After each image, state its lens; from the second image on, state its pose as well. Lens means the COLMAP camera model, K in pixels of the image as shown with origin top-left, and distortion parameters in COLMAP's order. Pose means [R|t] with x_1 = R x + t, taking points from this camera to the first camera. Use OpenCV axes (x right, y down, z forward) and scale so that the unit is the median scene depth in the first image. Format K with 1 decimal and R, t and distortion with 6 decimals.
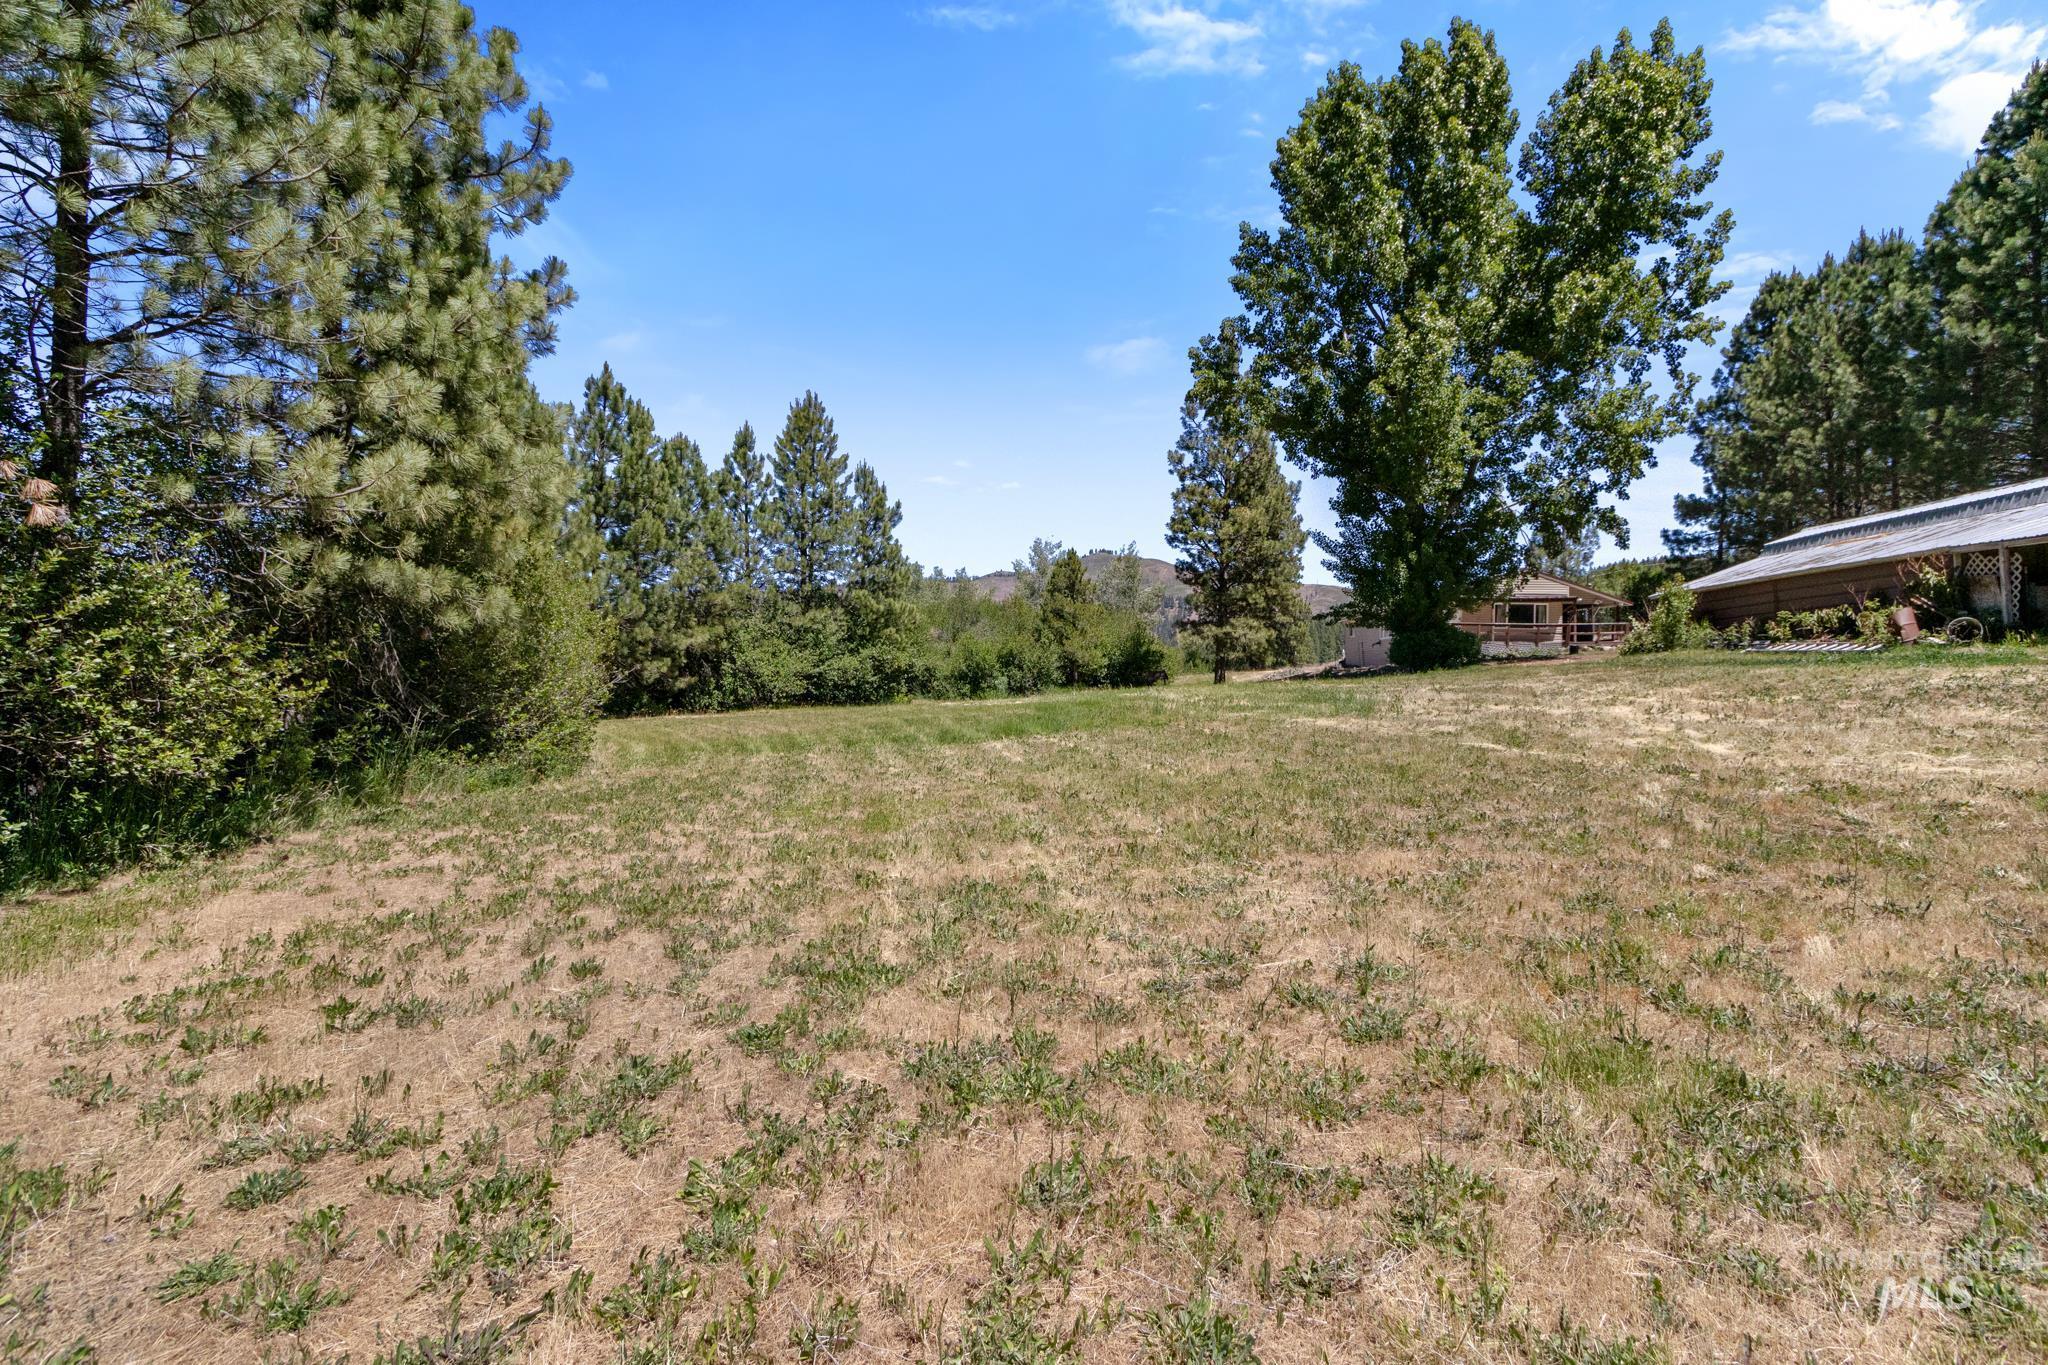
lens RADIAL K [[959.3, 0, 1013.1], [0, 959.3, 662.2], [0, 0, 1]] dist [-0.032551, 0.054782]
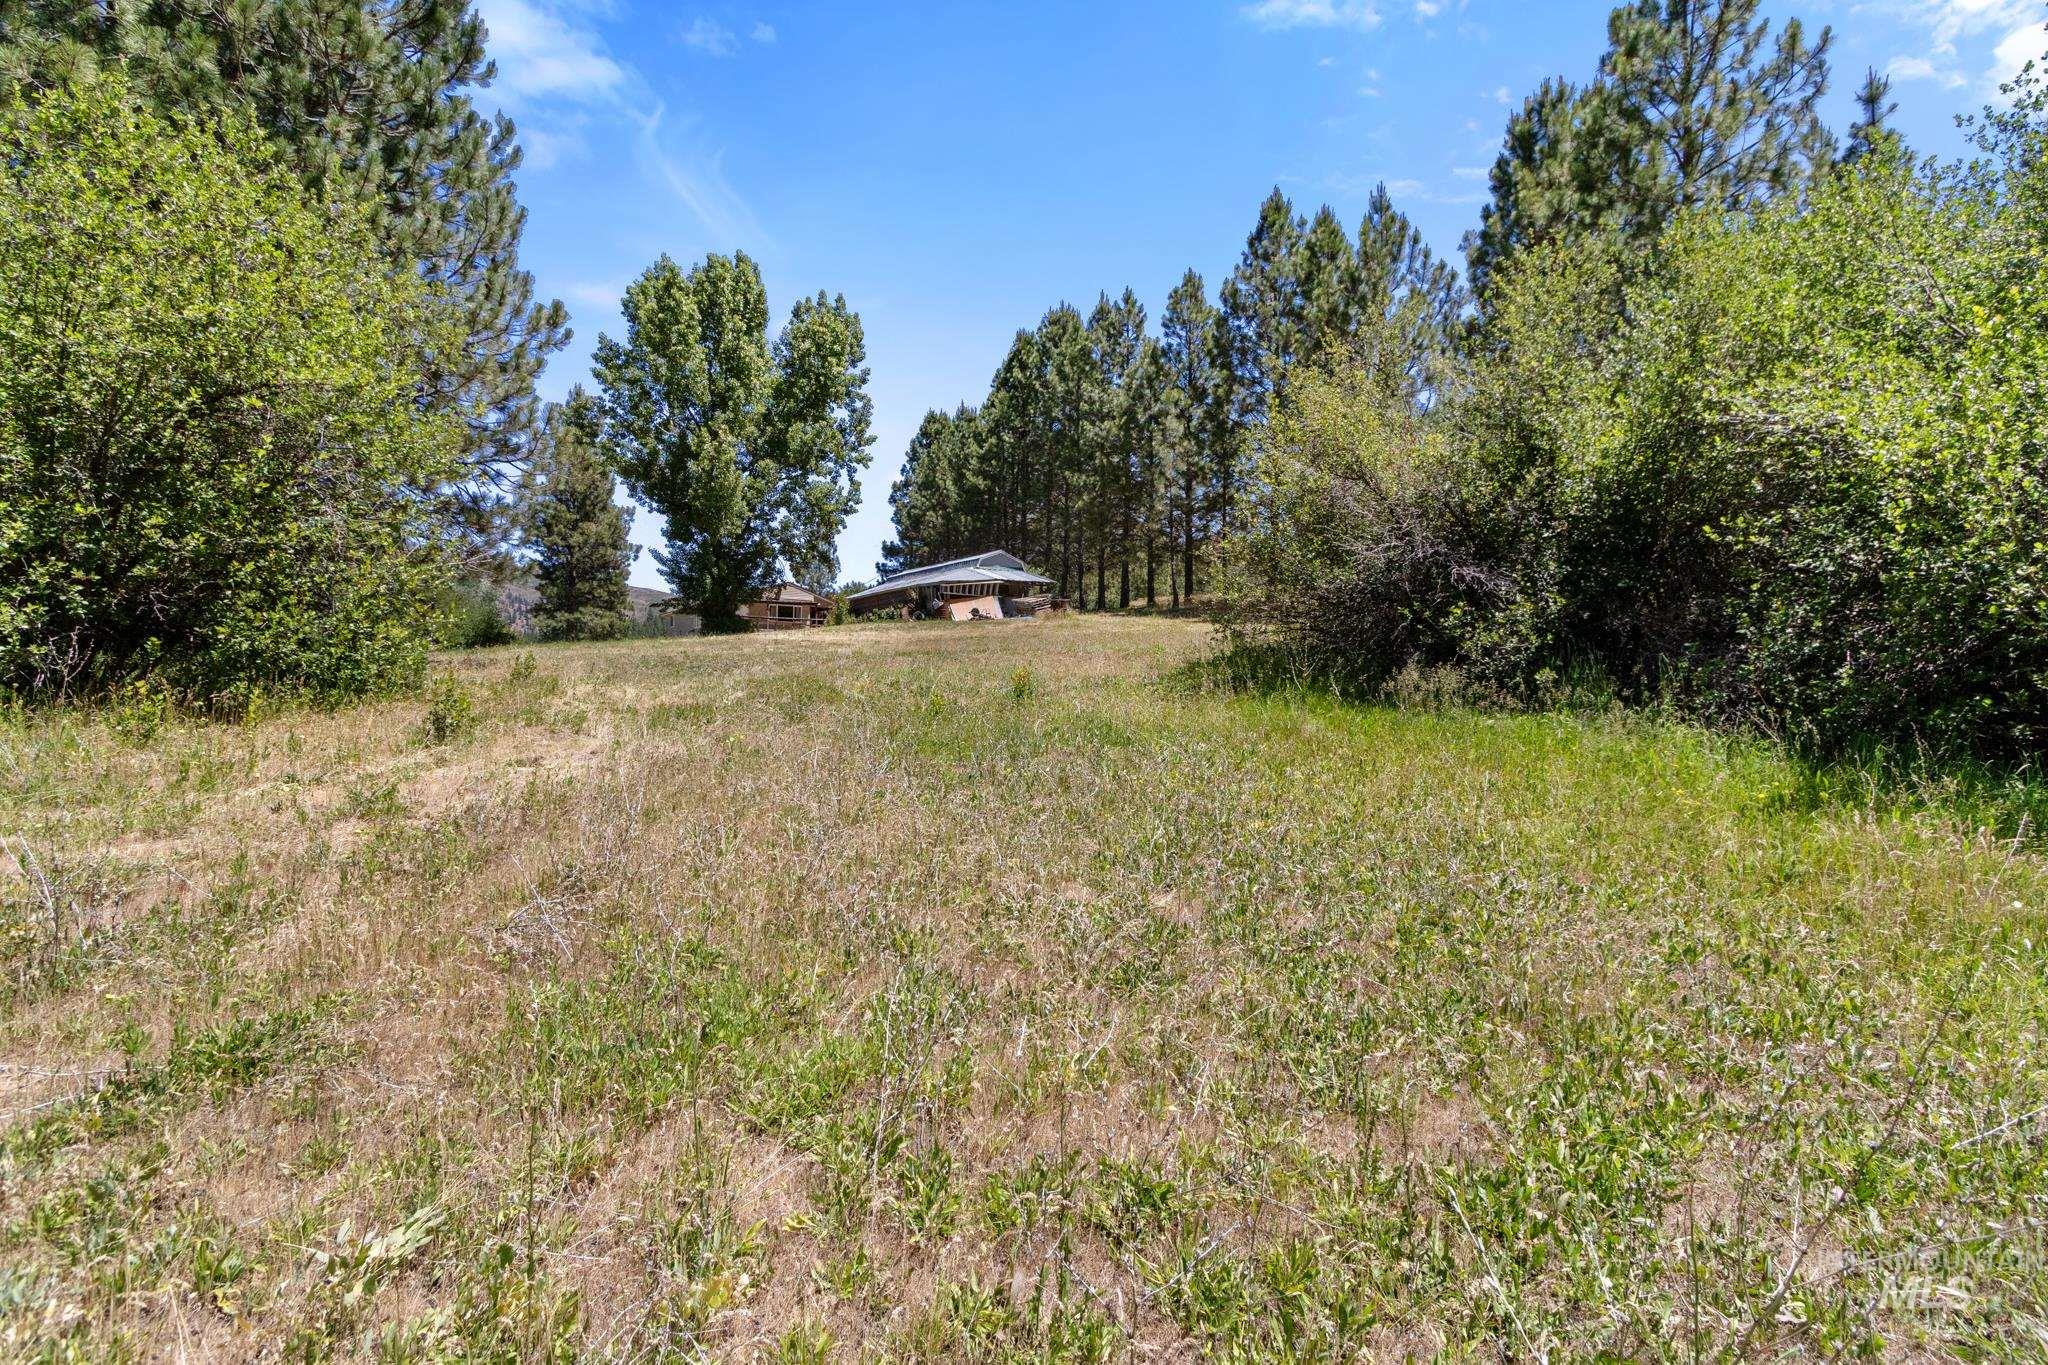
lens RADIAL K [[950.4, 0, 1021.1], [0, 950.4, 677.6], [0, 0, 1]] dist [0.009640, -0.005222]
pose [[0.764387, -0.004440, 0.644742, -0.232422], [-0.002649, 0.999946, 0.010026, 0.055032], [-0.644752, -0.009372, 0.764334, -0.588136]]
